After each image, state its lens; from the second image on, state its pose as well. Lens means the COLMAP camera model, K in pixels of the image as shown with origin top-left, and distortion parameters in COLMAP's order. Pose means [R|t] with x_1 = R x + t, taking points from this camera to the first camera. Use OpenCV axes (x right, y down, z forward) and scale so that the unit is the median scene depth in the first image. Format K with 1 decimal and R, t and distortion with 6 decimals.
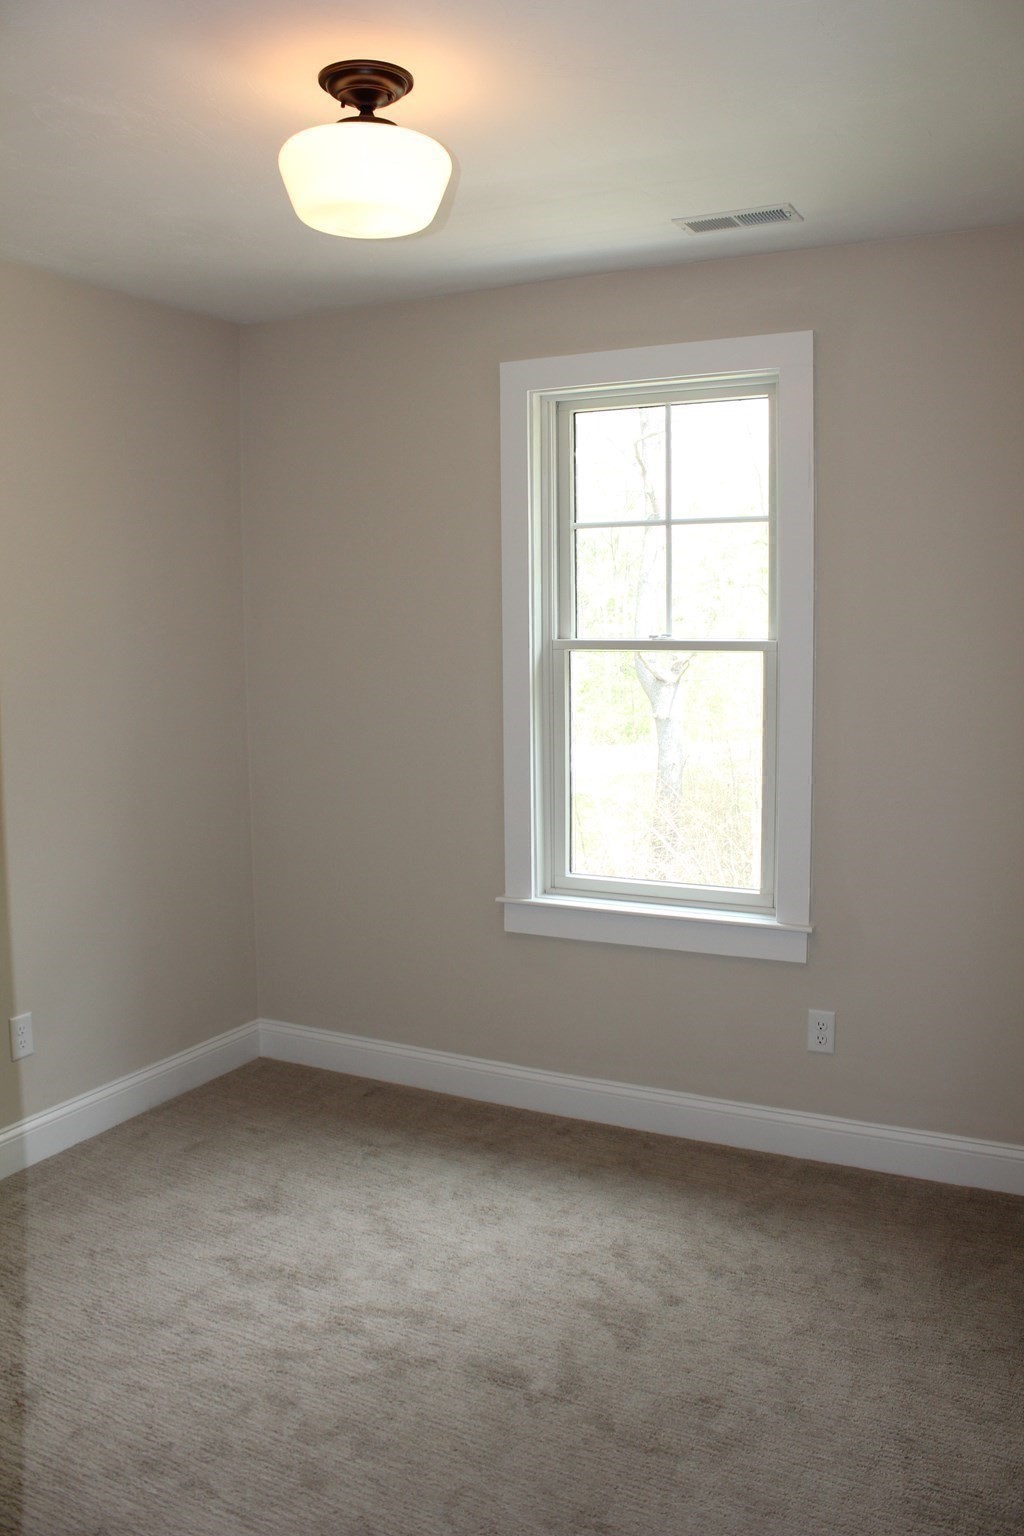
lens RADIAL K [[1258.2, 0, 512.0], [0, 1258.2, 768.0], [0, 0, 1]] dist [-0.163629, 0.135818]
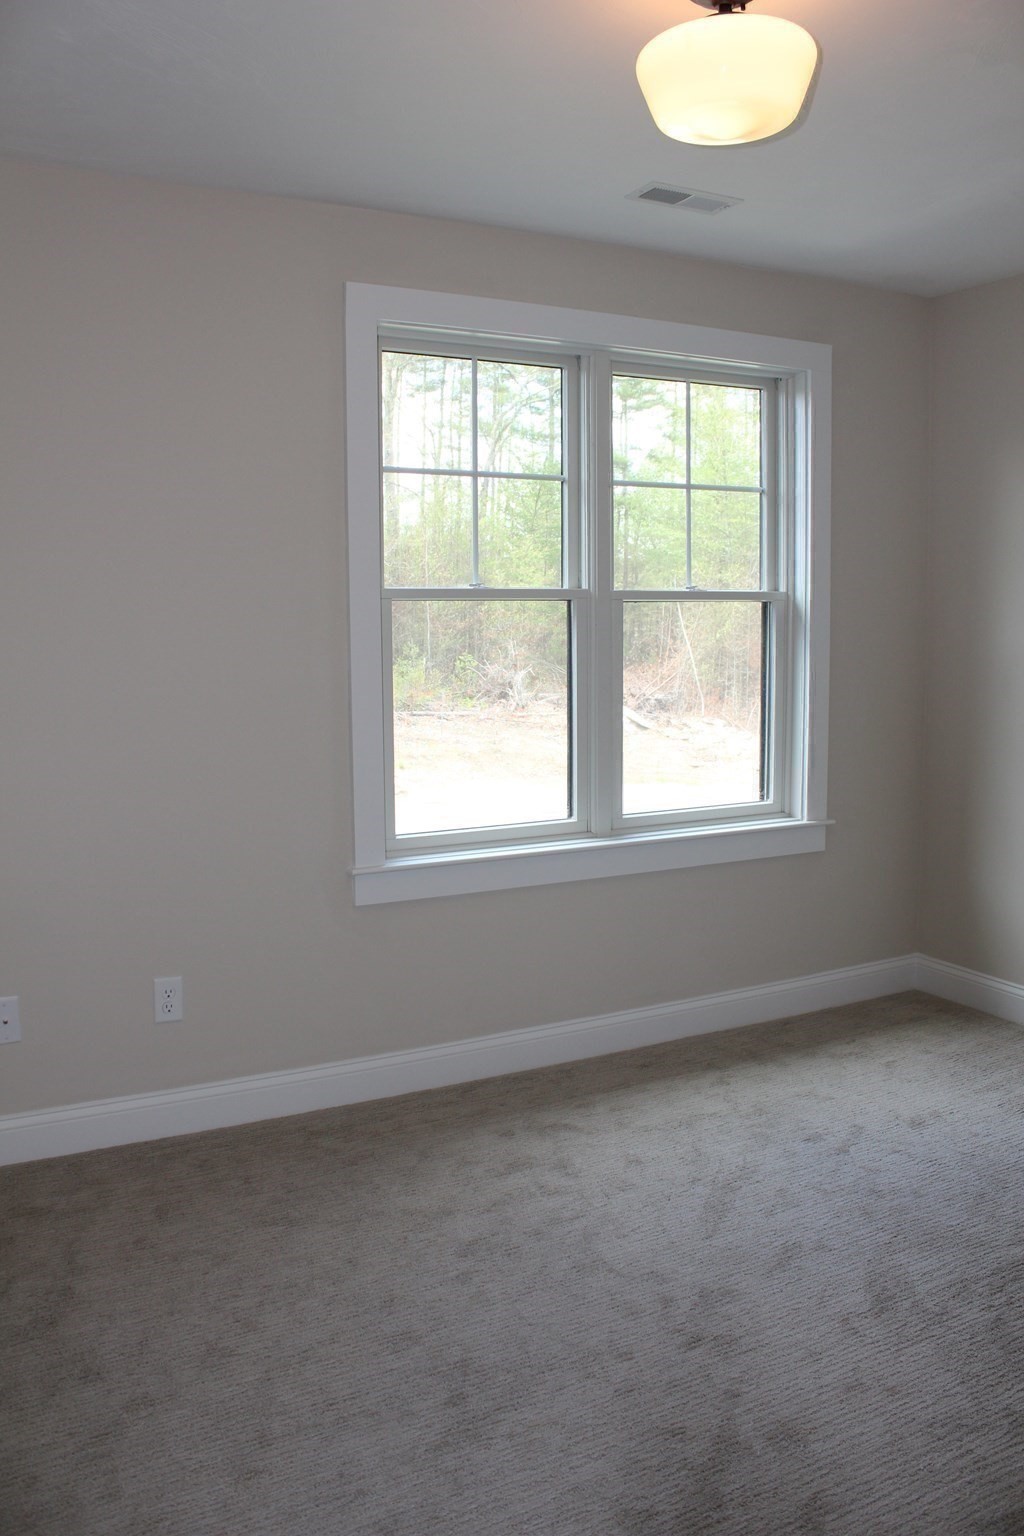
lens RADIAL K [[1304.3, 0, 512.7], [0, 1304.3, 690.2], [0, 0, 1]] dist [0.003507, 0.000771]
pose [[0.533379, -0.051523, 0.844306, -0.761257], [0.070216, 0.997395, 0.016506, -0.035086], [-0.842957, 0.050480, 0.535607, 0.404670]]
